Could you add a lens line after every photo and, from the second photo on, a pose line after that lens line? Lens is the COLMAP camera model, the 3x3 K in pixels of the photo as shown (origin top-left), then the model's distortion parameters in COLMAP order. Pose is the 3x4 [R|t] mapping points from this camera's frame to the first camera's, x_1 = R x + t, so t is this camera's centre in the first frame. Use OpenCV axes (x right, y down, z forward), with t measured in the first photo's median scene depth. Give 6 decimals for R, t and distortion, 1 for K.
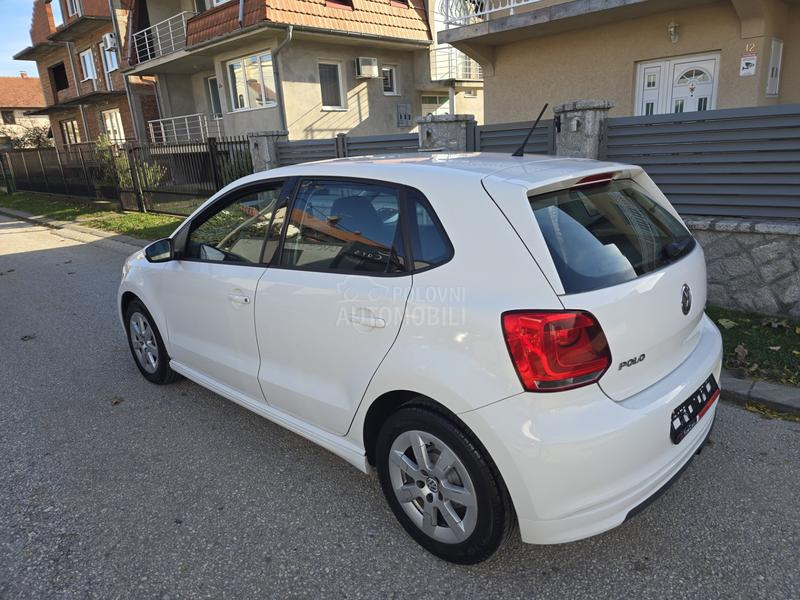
lens RADIAL K [[535.0, 0, 411.5], [0, 535.0, 295.1], [0, 0, 1]] dist [0.055764, -0.055654]
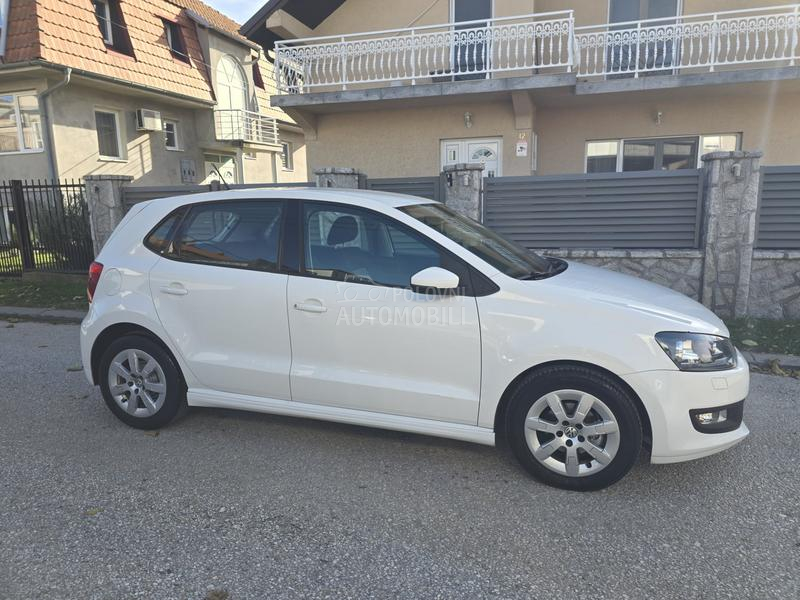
lens RADIAL K [[535.0, 0, 409.5], [0, 535.0, 298.1], [0, 0, 1]] dist [0.055764, -0.055654]
pose [[0.895054, -0.045202, 0.443660, -0.210226], [0.094071, 0.991601, -0.088753, 0.033518], [-0.435922, 0.121175, 0.891790, -0.026578]]
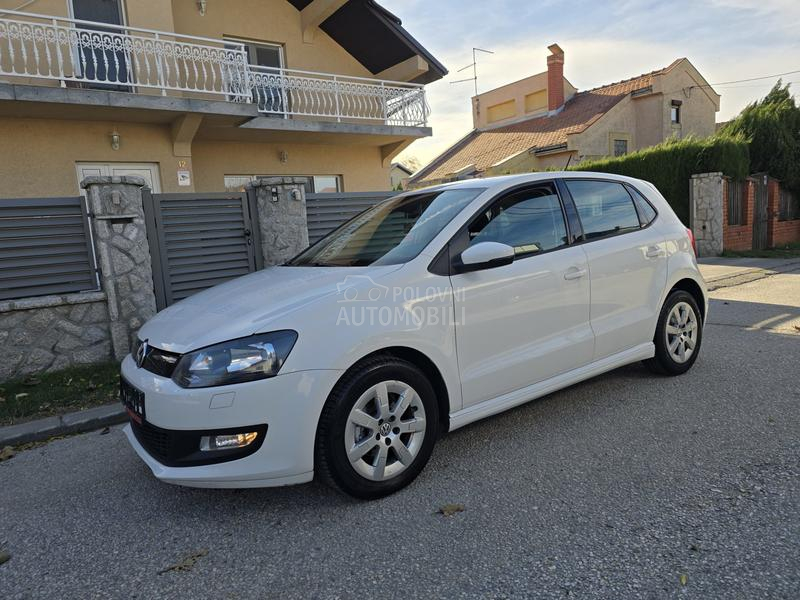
lens RADIAL K [[535.0, 0, 391.1], [0, 535.0, 292.3], [0, 0, 1]] dist [0.055764, -0.055654]
pose [[0.207241, -0.079870, 0.975024, -0.439213], [0.323710, 0.946116, 0.008697, -0.027873], [-0.923181, 0.313822, 0.221929, 0.319491]]
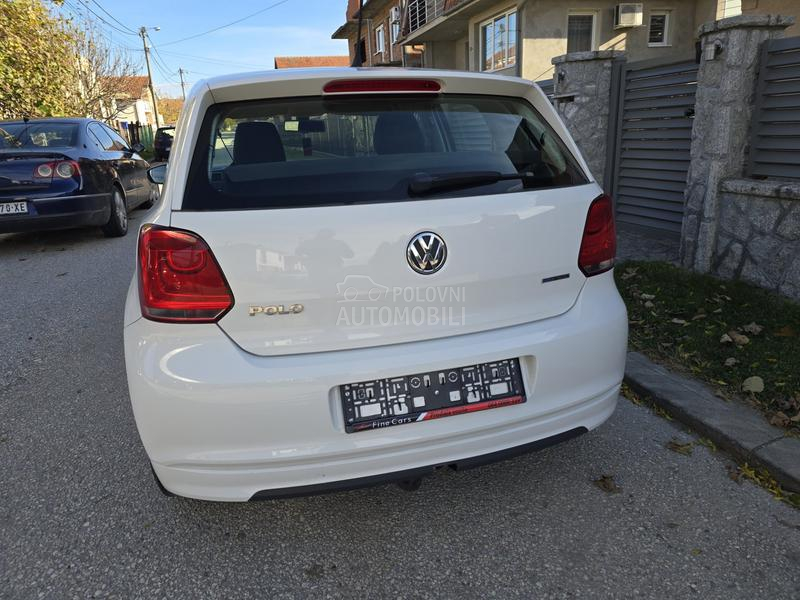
lens RADIAL K [[535.0, 0, 390.4], [0, 535.0, 301.4], [0, 0, 1]] dist [0.055764, -0.055654]
pose [[0.856057, 0.168757, -0.488557, 0.180529], [-0.138243, 0.985519, 0.098185, 0.001882], [0.498052, -0.016512, 0.866990, 0.077444]]
